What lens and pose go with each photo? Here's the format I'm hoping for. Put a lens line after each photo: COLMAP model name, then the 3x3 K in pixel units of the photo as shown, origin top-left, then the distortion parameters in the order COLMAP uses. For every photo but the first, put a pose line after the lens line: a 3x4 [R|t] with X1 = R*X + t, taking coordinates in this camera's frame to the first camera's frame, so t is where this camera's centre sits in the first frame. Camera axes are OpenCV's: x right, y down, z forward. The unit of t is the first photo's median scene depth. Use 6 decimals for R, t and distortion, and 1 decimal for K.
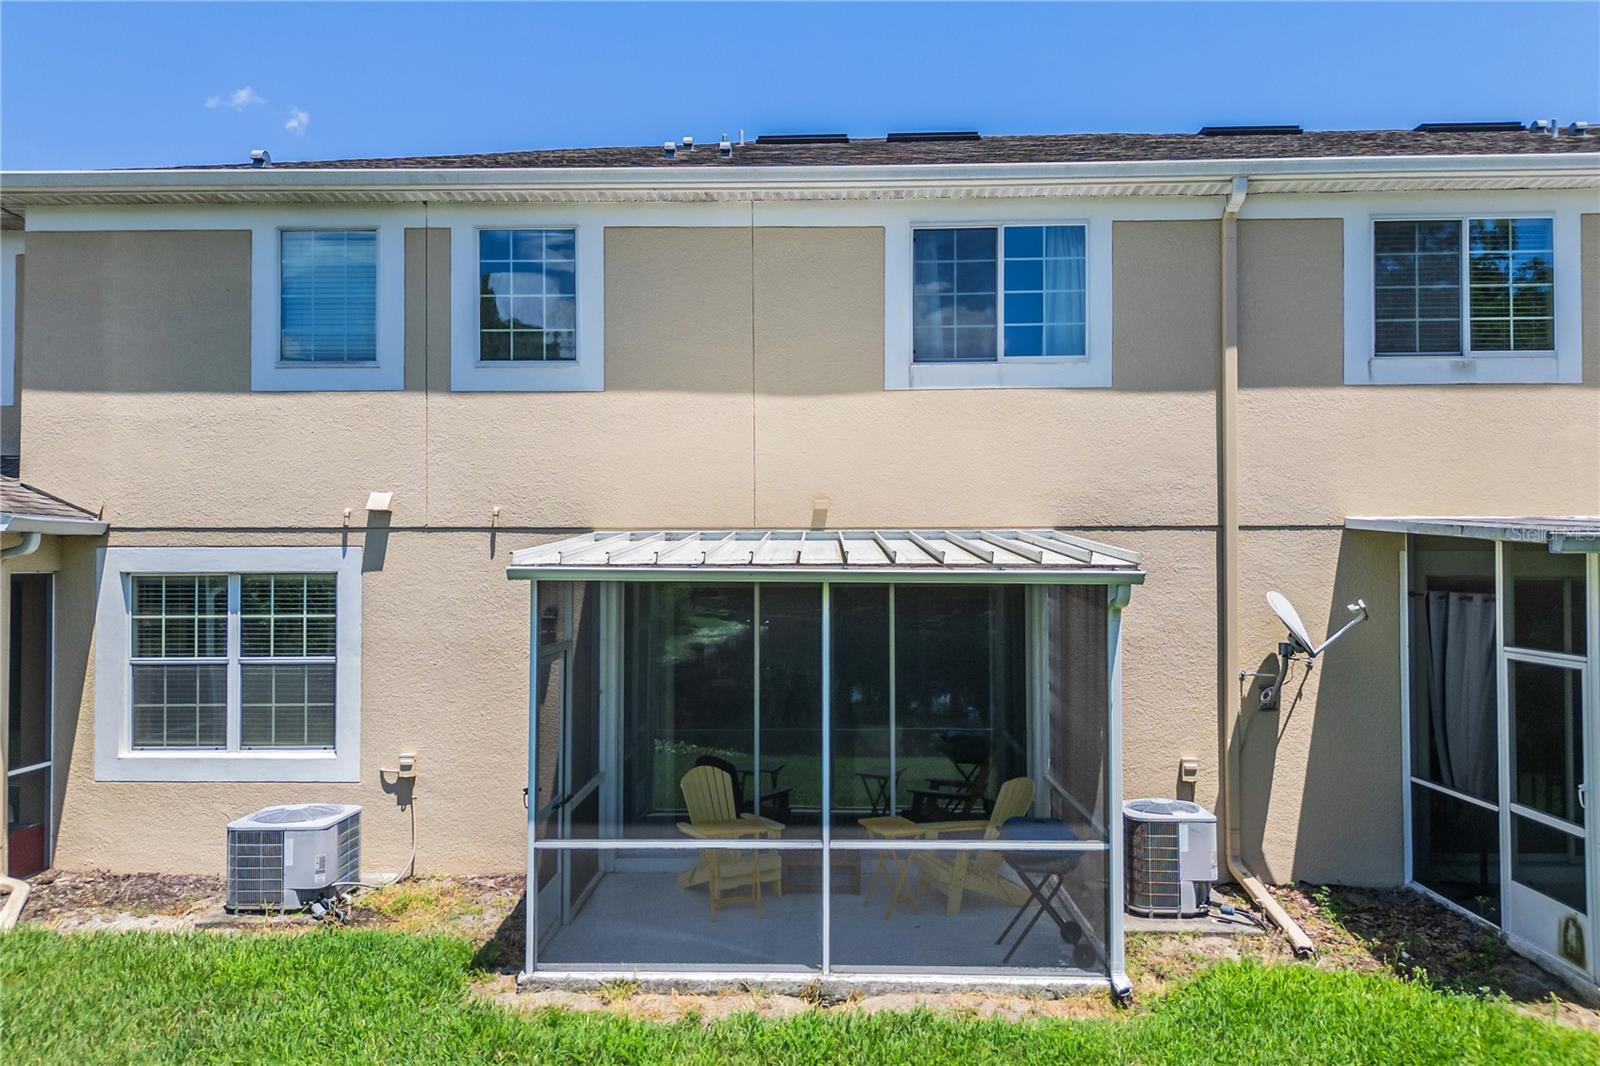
lens RADIAL K [[1182.7, 0, 803.7], [0, 1182.7, 544.6], [0, 0, 1]] dist [0.045735, -0.039850]
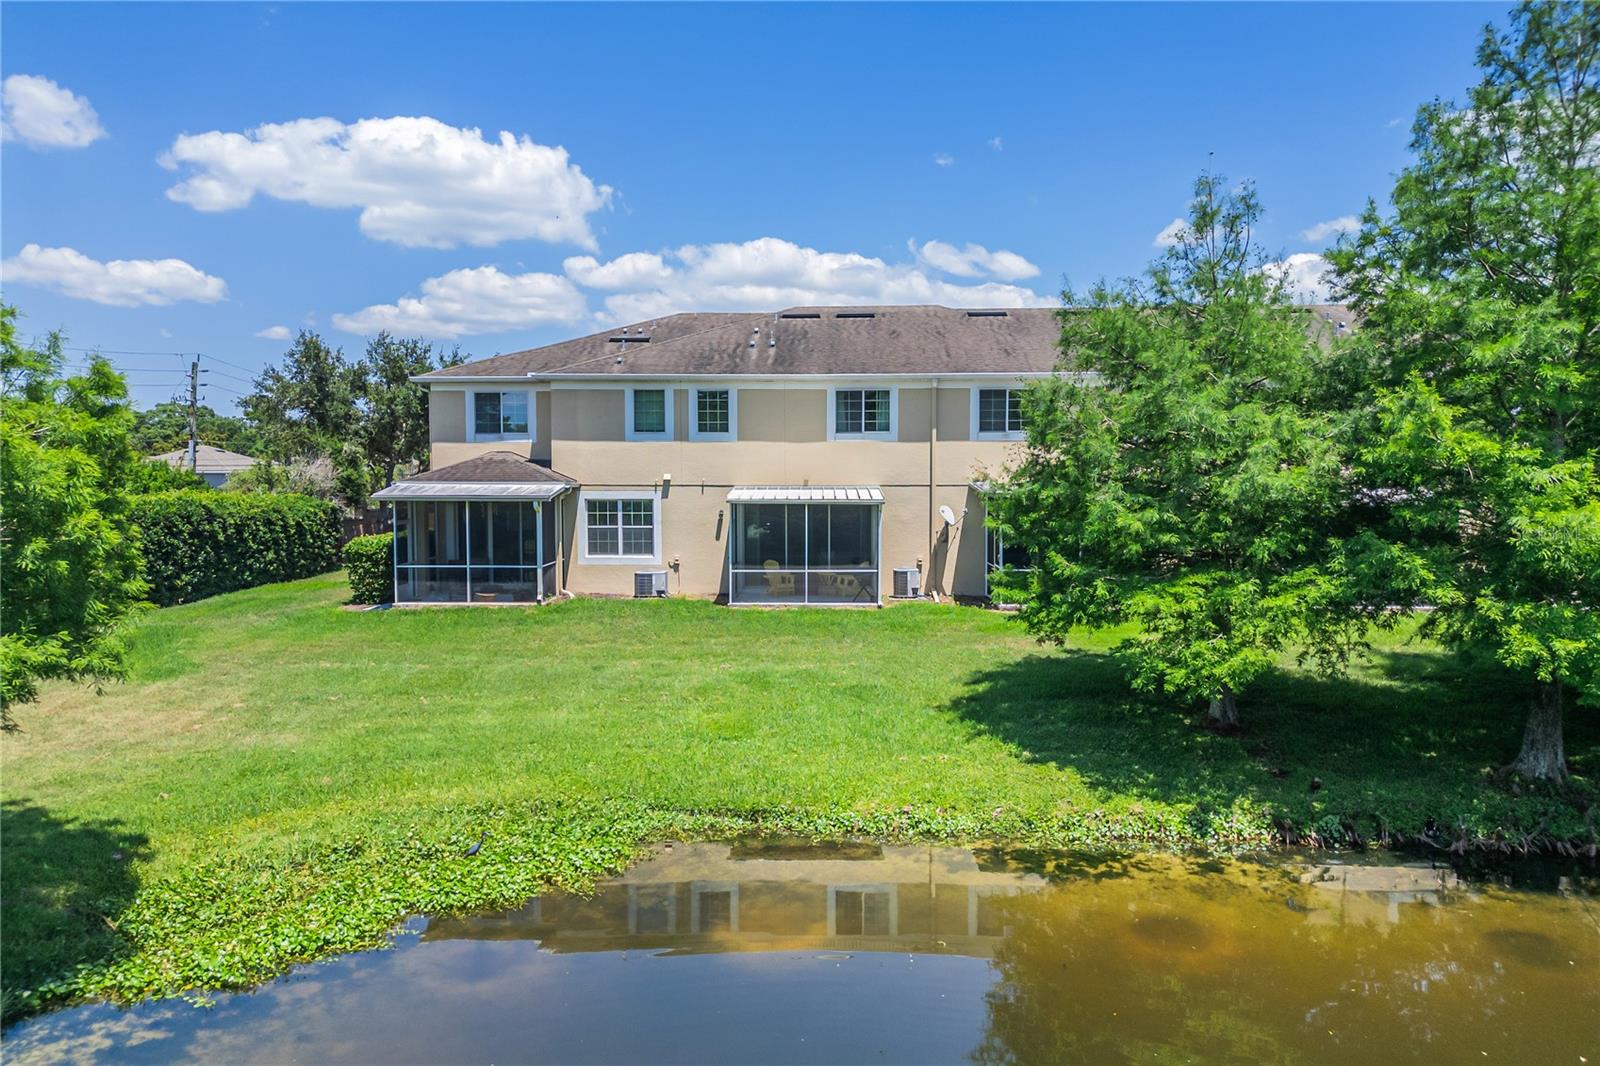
lens RADIAL K [[1182.7, 0, 808.0], [0, 1182.7, 537.6], [0, 0, 1]] dist [0.045735, -0.039850]
pose [[0.999999, -0.000089, 0.001435, 0.014437], [-0.000013, 0.997479, 0.070964, -0.099971], [-0.001438, -0.070964, 0.997478, -2.184085]]
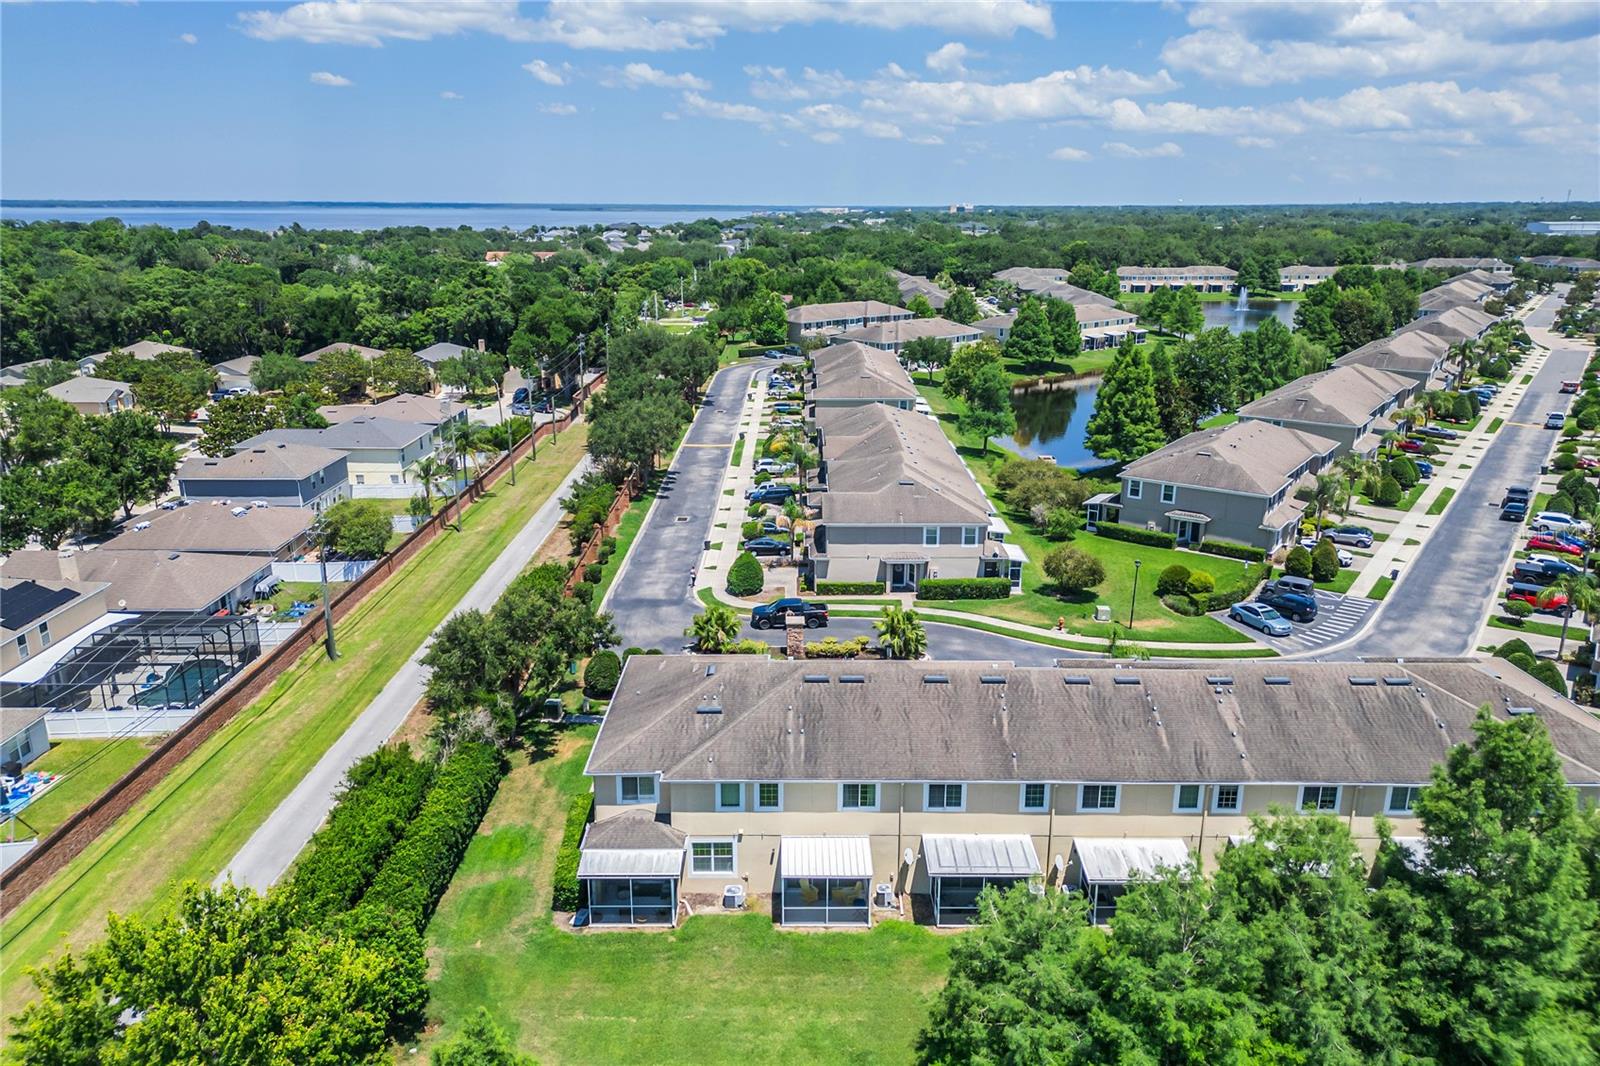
lens RADIAL K [[1182.7, 0, 796.7], [0, 1182.7, 528.7], [0, 0, 1]] dist [0.045735, -0.039850]
pose [[0.999555, -0.005824, 0.029257, -0.259776], [-0.002865, 0.957479, 0.288488, -2.878439], [-0.029693, -0.288444, 0.957036, -3.705621]]
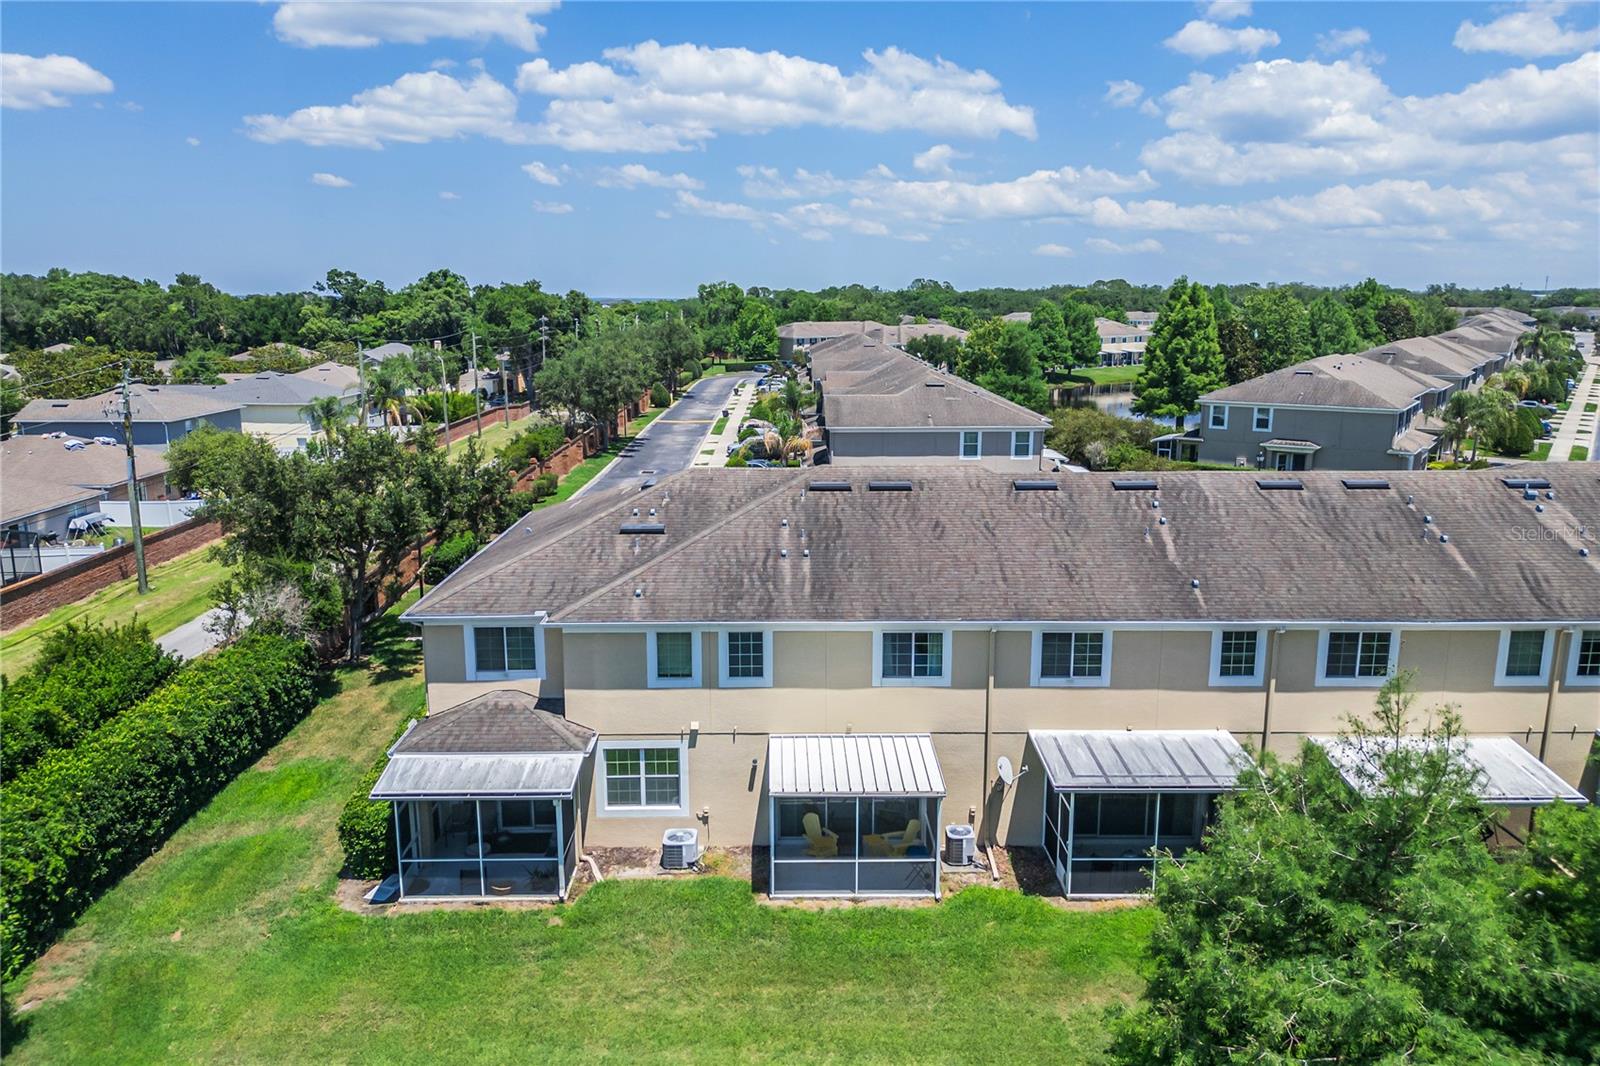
lens RADIAL K [[1182.7, 0, 799.3], [0, 1182.7, 524.9], [0, 0, 1]] dist [0.045735, -0.039850]
pose [[0.999212, -0.006752, 0.039119, -0.216566], [-0.001725, 0.977115, 0.212706, -1.126386], [-0.039659, -0.212605, 0.976333, -1.703369]]
